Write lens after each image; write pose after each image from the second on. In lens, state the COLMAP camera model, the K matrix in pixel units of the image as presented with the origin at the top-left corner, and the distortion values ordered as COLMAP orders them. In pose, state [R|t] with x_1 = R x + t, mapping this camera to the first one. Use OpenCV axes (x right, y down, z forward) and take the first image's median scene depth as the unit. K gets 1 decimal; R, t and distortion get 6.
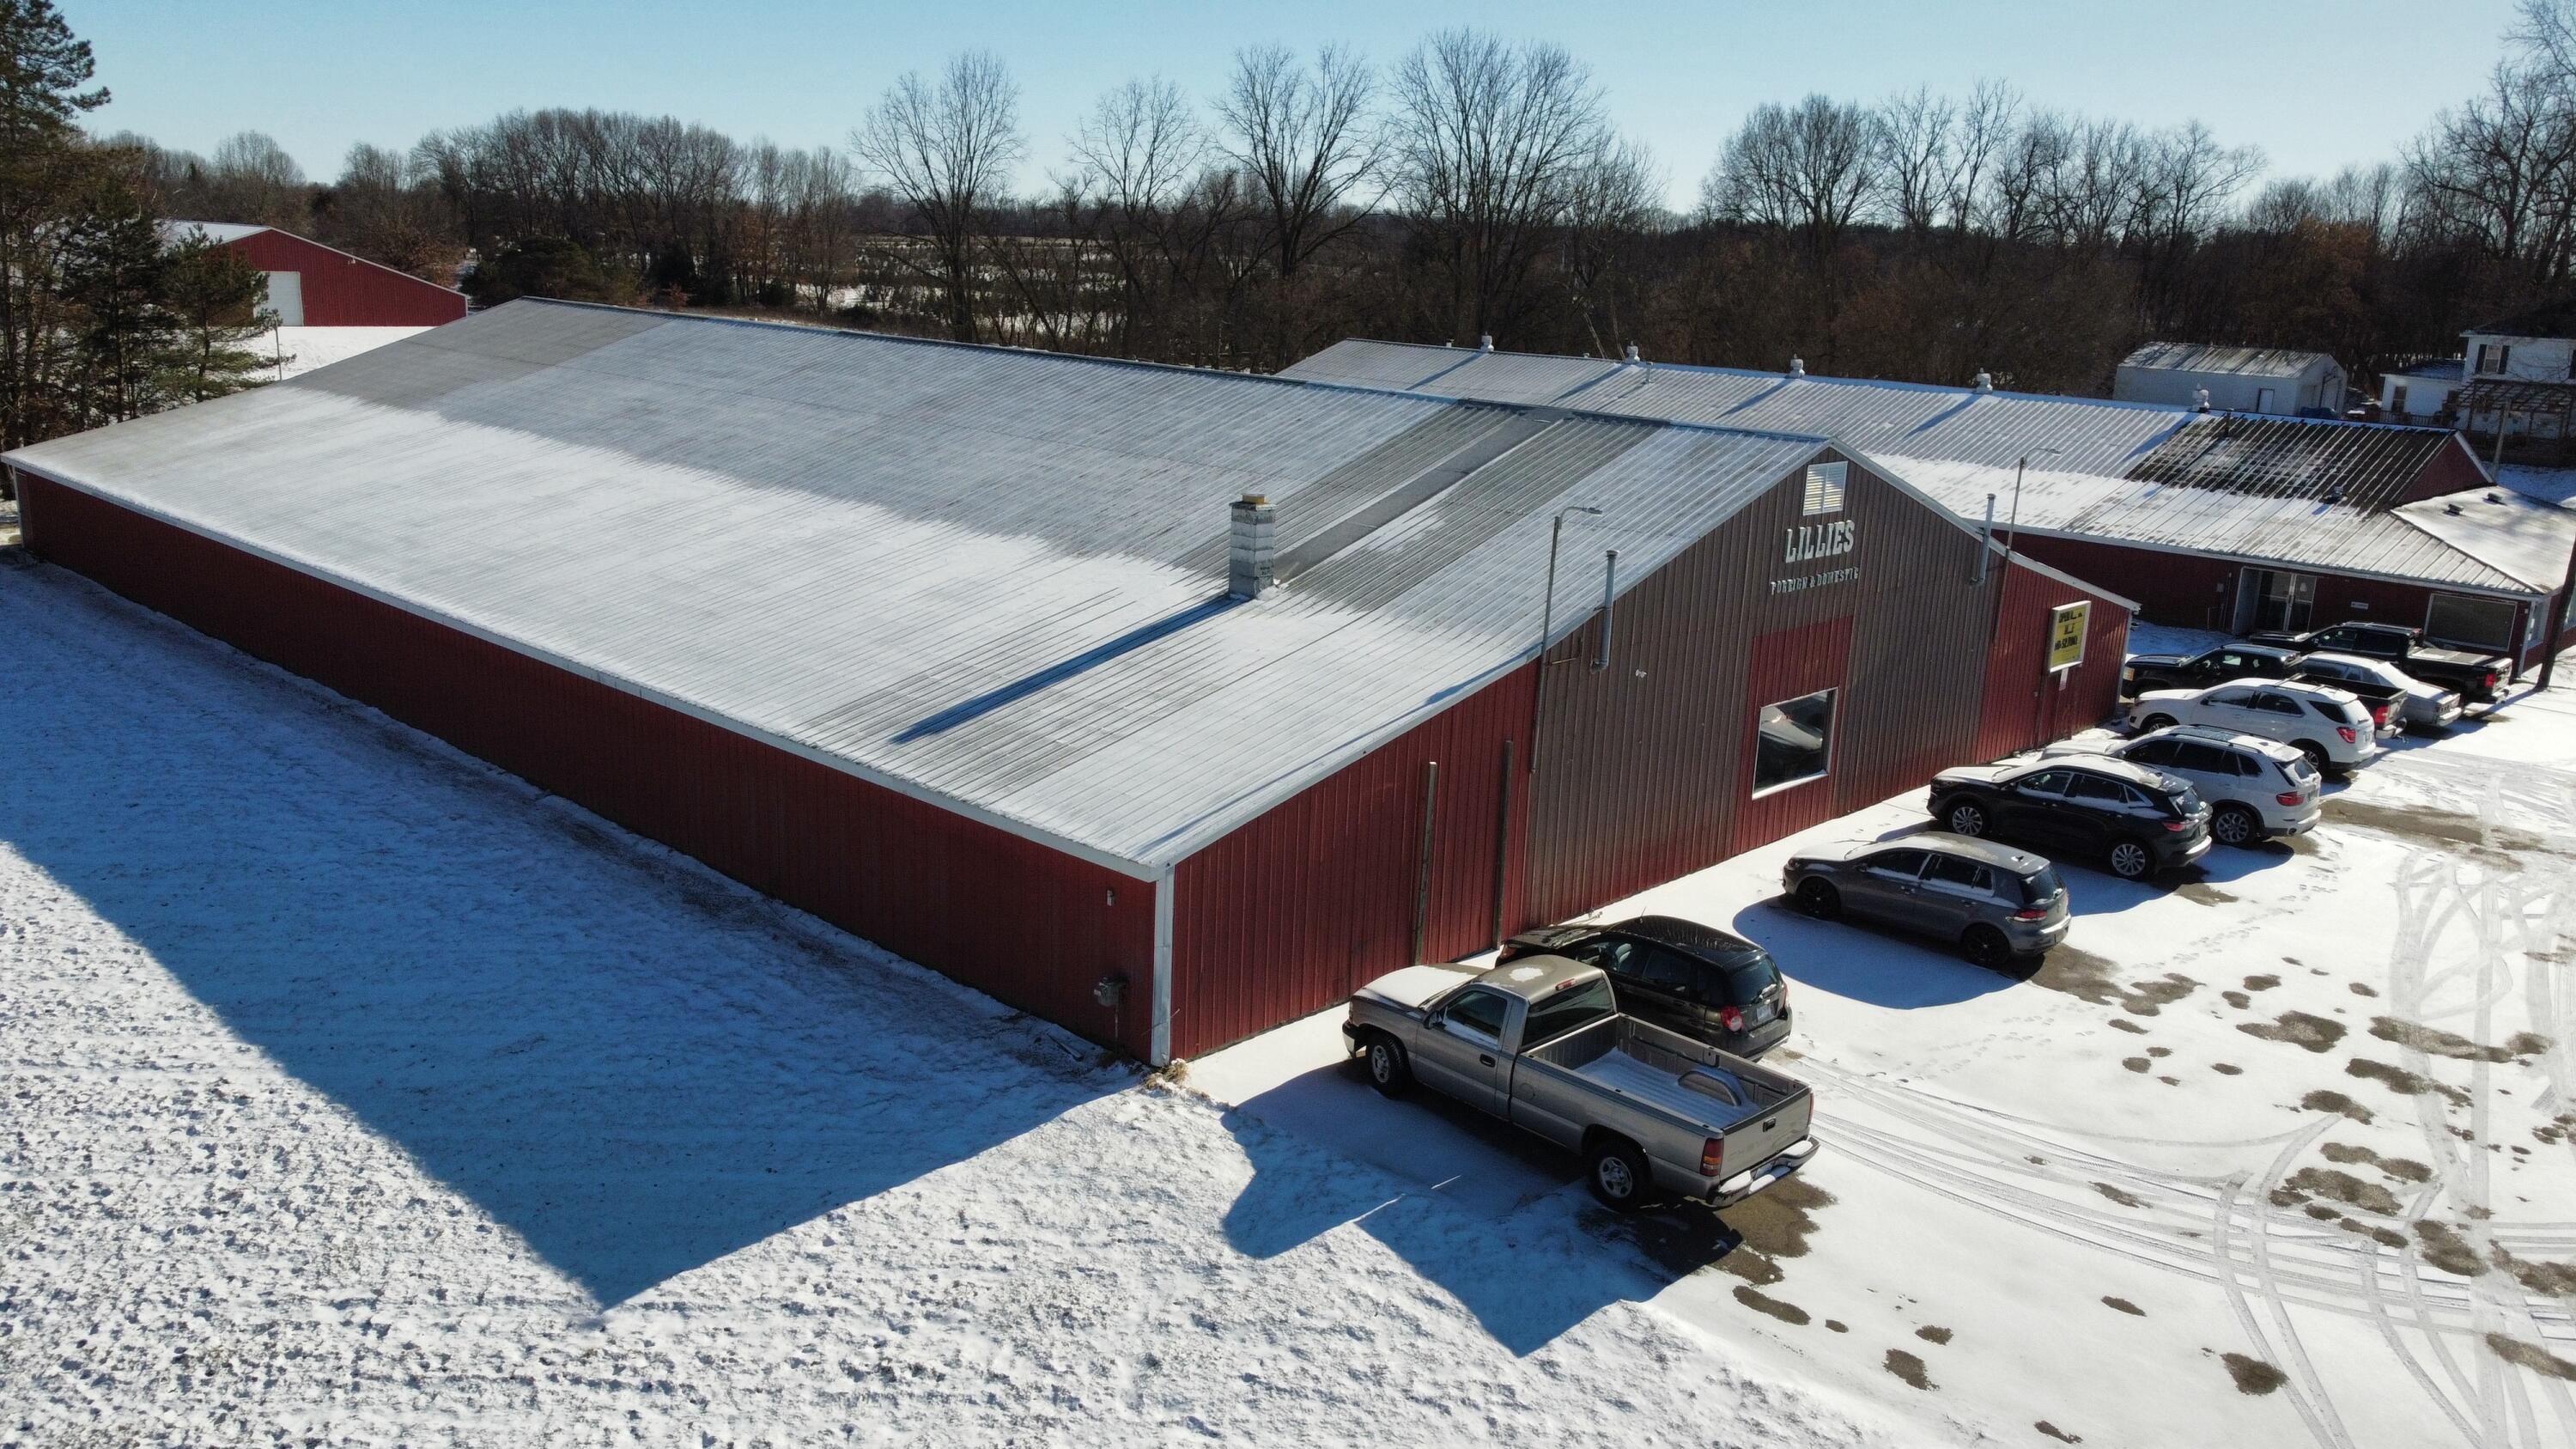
lens RADIAL K [[1947.4, 0, 1288.0], [0, 1947.4, 724.5], [0, 0, 1]] dist [-0.001872, 0.002523]
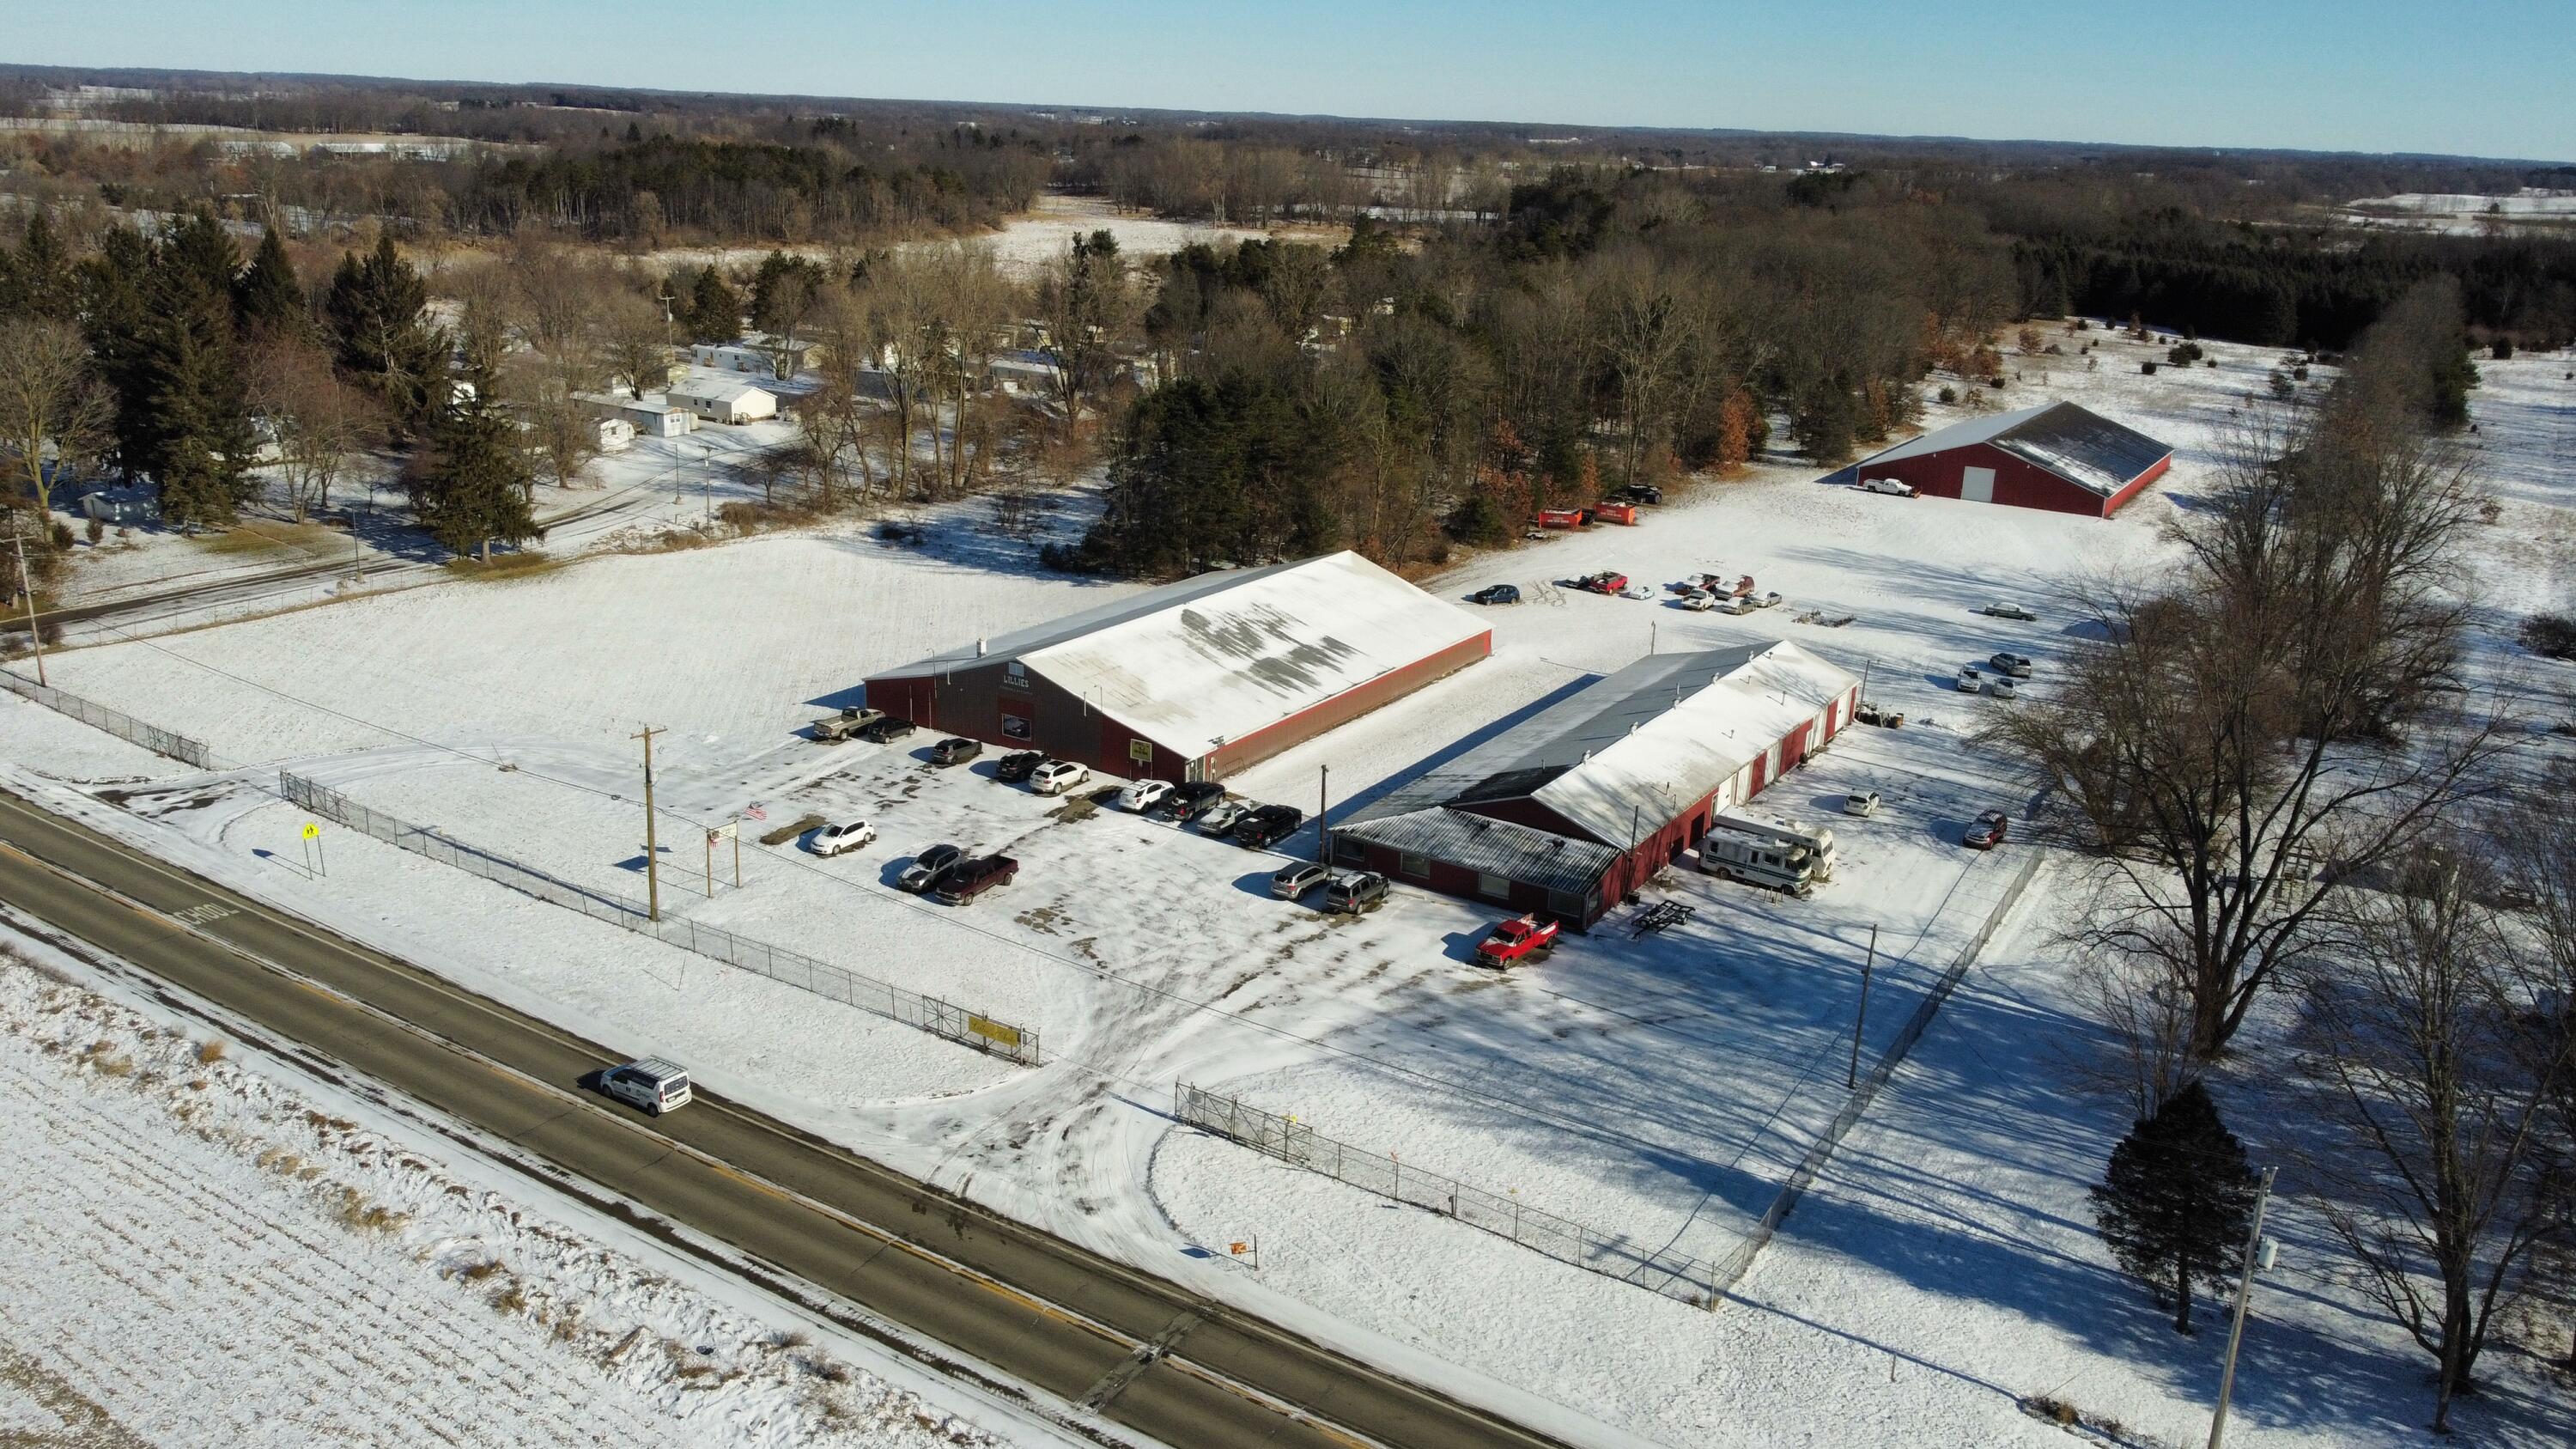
lens RADIAL K [[1947.4, 0, 1288.0], [0, 1947.4, 724.5], [0, 0, 1]] dist [-0.001872, 0.002523]
pose [[0.201686, 0.264191, -0.943147, 5.098670], [-0.268261, 0.941014, 0.206228, -1.196230], [0.941997, 0.211416, 0.260661, 0.556712]]
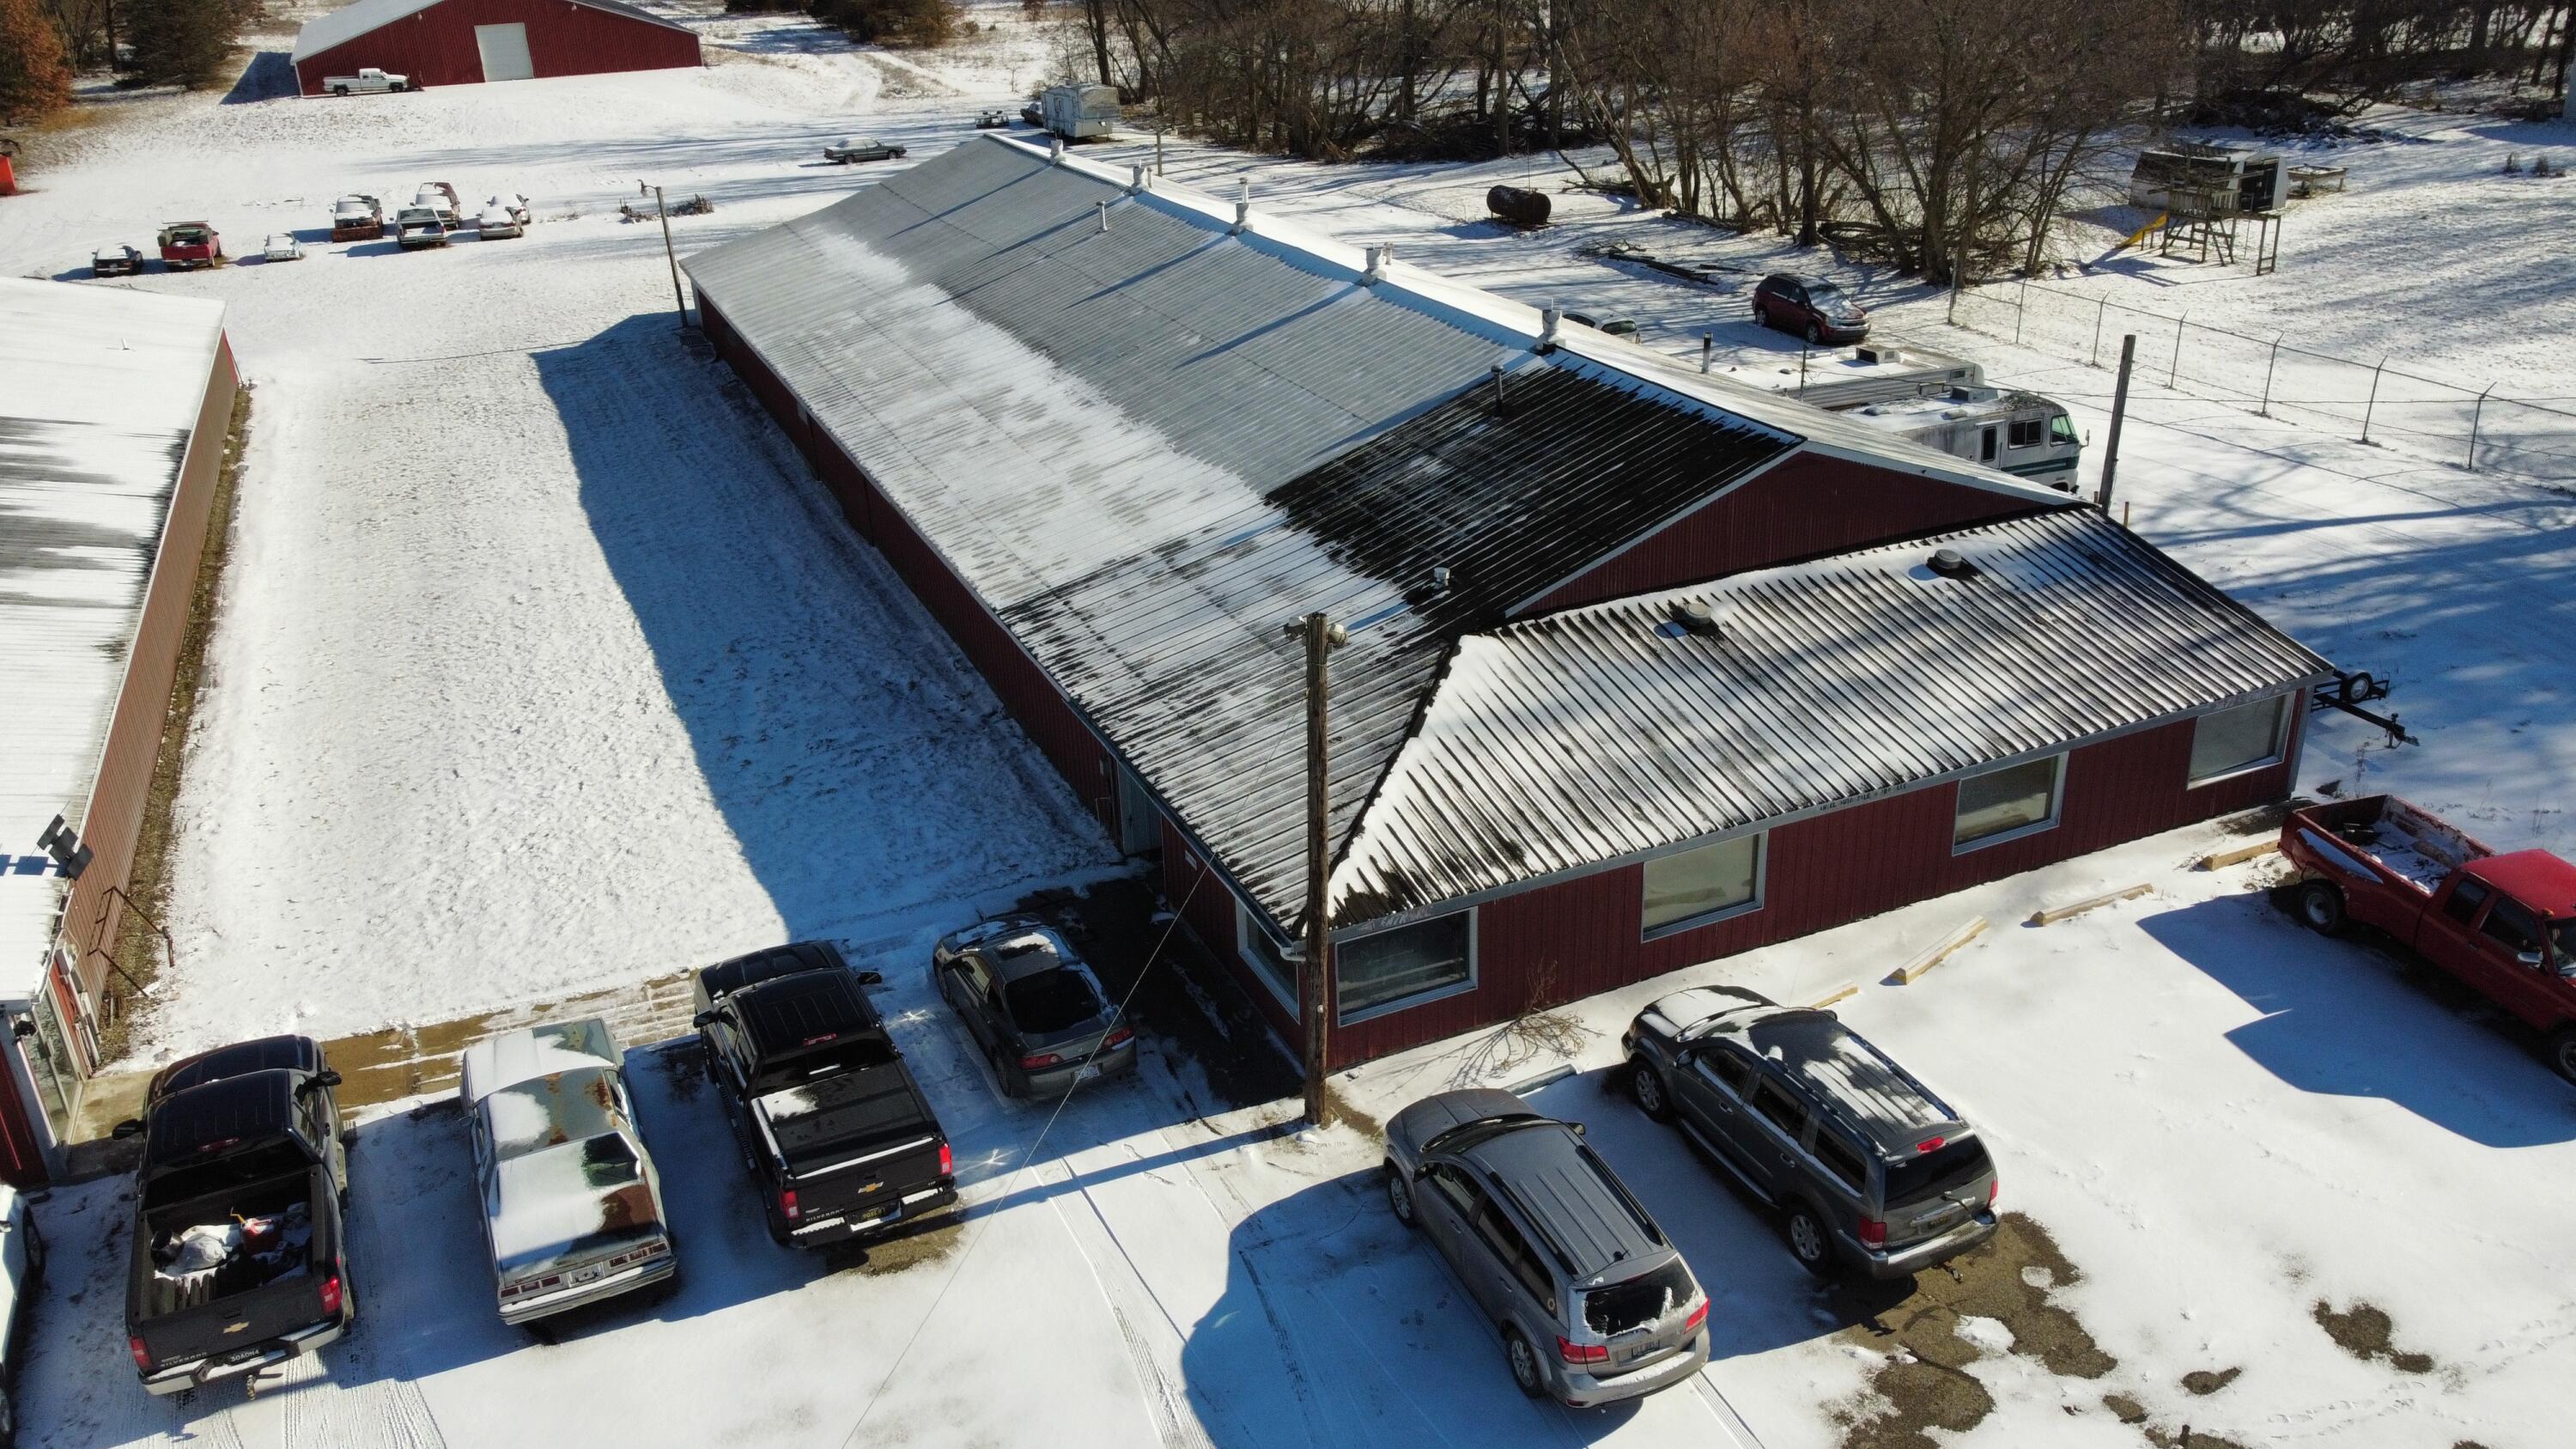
lens RADIAL K [[1947.4, 0, 1288.0], [0, 1947.4, 724.5], [0, 0, 1]] dist [-0.001872, 0.002523]
pose [[0.924266, 0.084301, -0.372324, 1.506405], [-0.020171, 0.984735, 0.172889, -0.368379], [0.381215, -0.152286, 0.911857, 1.040057]]
